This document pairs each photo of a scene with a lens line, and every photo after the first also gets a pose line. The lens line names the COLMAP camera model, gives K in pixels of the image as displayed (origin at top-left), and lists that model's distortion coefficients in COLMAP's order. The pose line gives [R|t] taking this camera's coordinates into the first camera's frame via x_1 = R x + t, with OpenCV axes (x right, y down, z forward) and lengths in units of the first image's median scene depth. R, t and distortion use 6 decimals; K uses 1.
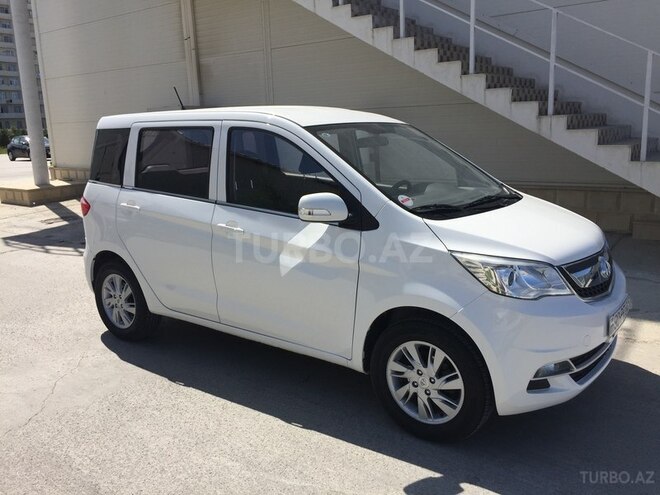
lens RADIAL K [[571.2, 0, 330.0], [0, 571.2, 247.5], [0, 0, 1]] dist [0.039432, -0.016530]
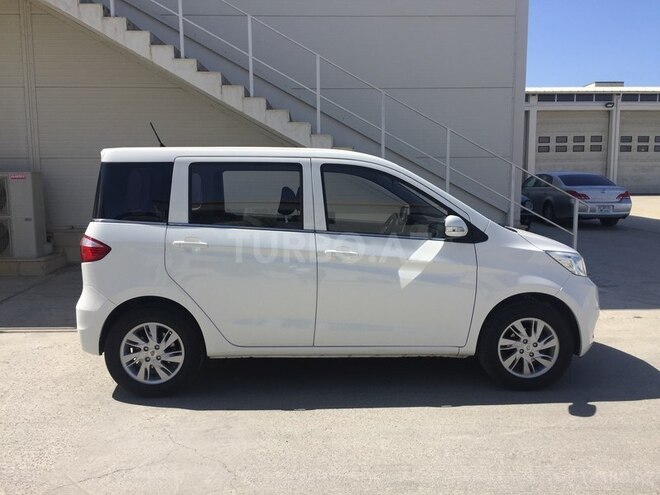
lens RADIAL K [[571.2, 0, 330.0], [0, 571.2, 247.5], [0, 0, 1]] dist [0.039432, -0.016530]
pose [[0.778069, -0.046497, 0.626455, -0.867433], [0.111814, 0.991583, -0.065277, 0.024734], [-0.618147, 0.120836, 0.776719, 0.149293]]
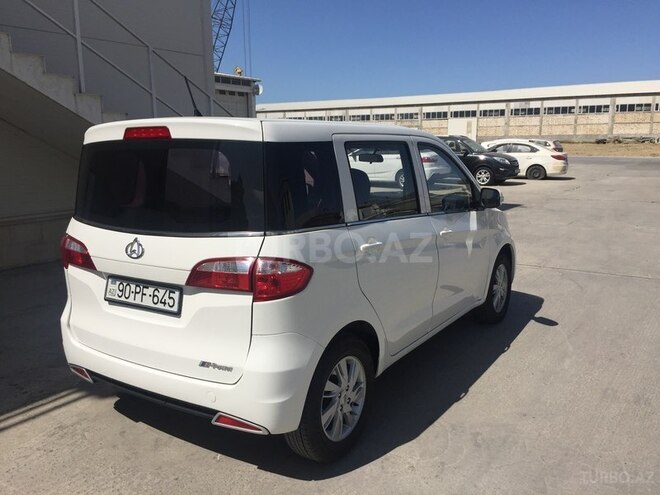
lens RADIAL K [[571.2, 0, 330.0], [0, 571.2, 247.5], [0, 0, 1]] dist [0.039432, -0.016530]
pose [[-0.054873, -0.154252, 0.986507, -1.232274], [0.220034, 0.961839, 0.162634, -0.230847], [-0.973948, 0.225989, -0.018838, 1.221912]]
